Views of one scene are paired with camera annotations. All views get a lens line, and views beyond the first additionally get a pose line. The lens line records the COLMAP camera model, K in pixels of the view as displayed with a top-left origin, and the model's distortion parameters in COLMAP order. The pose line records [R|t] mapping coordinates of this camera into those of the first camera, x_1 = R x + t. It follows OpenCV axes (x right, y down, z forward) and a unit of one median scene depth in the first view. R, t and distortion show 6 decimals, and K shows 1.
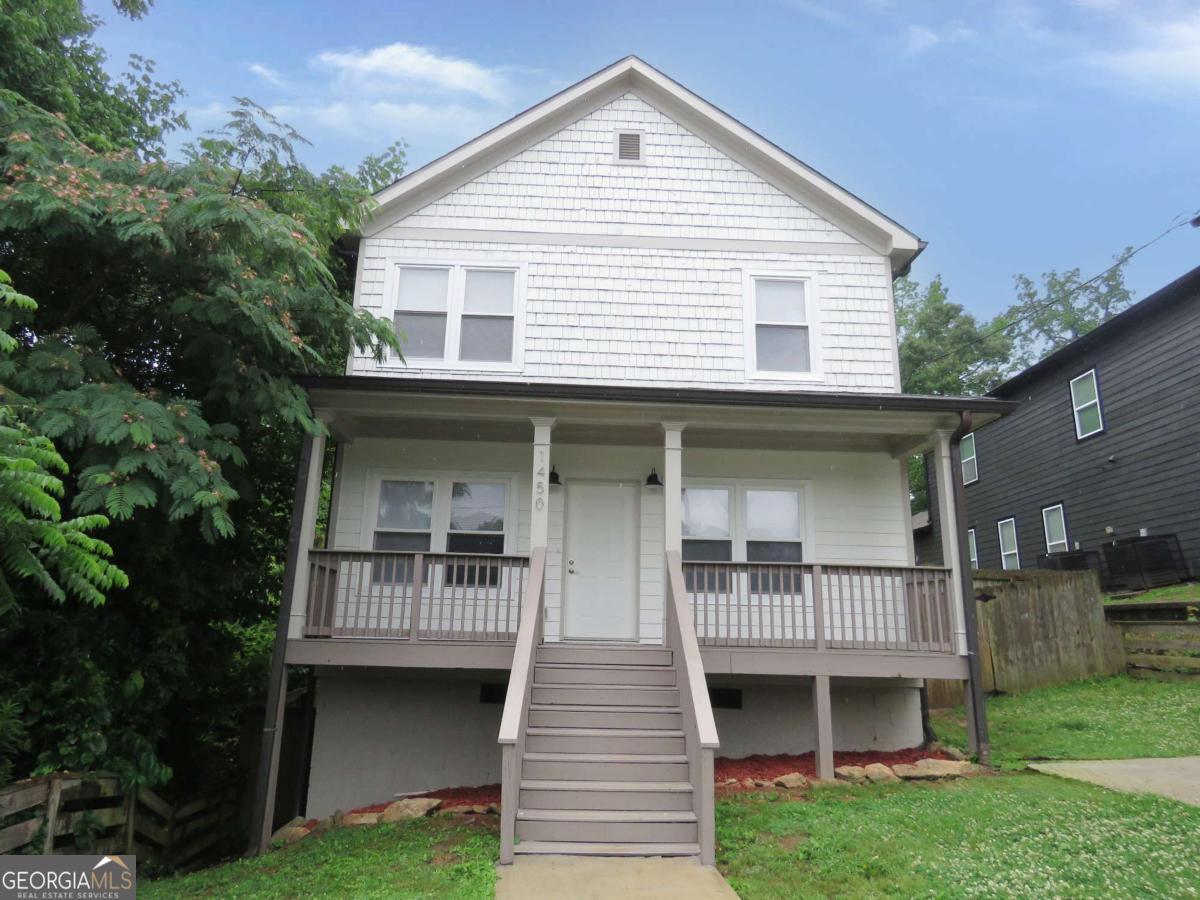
lens RADIAL K [[742.4, 0, 598.6], [0, 742.4, 444.6], [0, 0, 1]] dist [-0.008147, -0.001090]
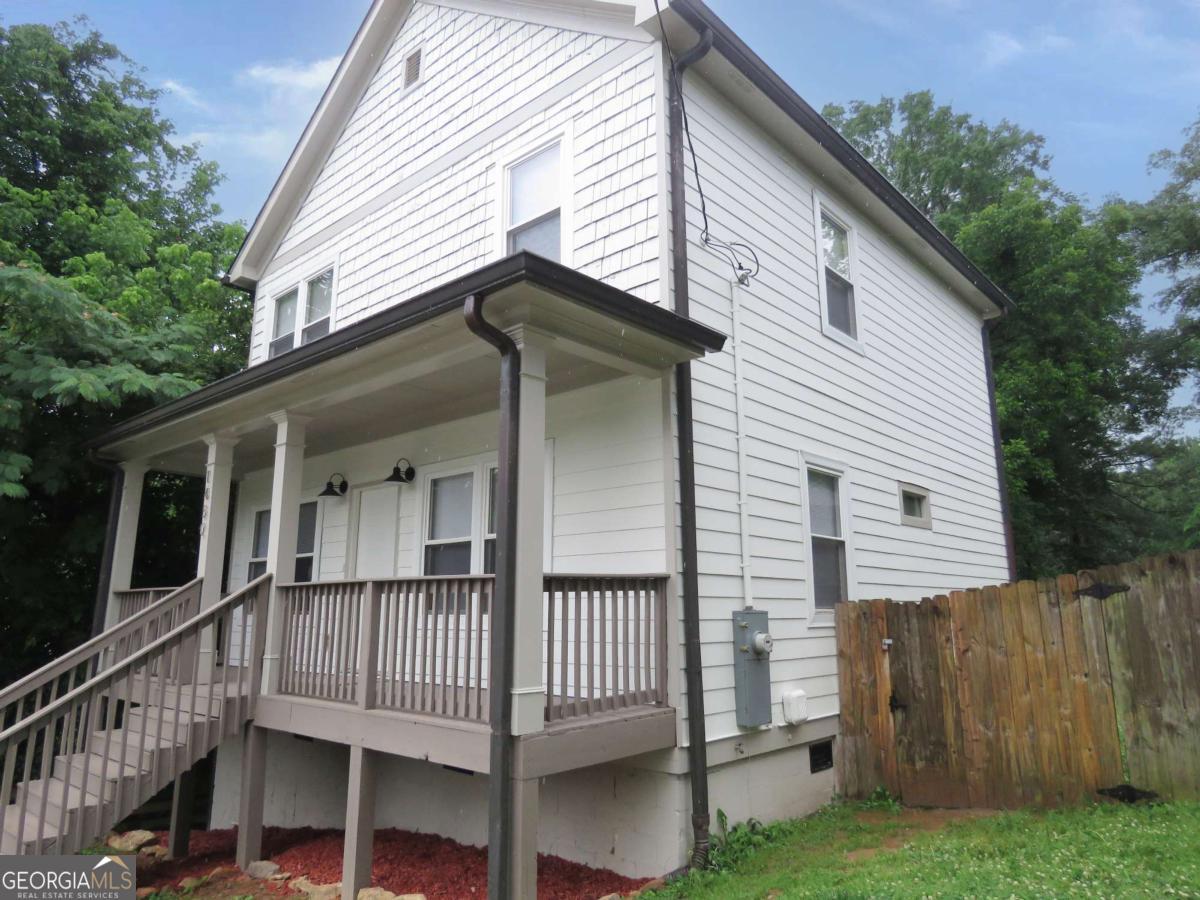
lens RADIAL K [[808.2, 0, 600.0], [0, 808.2, 450.0], [0, 0, 1]] dist [-0.004526, 0.000808]
pose [[0.723781, -0.171640, -0.668341, 0.740530], [0.190592, 0.980617, -0.045436, 0.090424], [0.663186, -0.094495, 0.742466, 0.461334]]
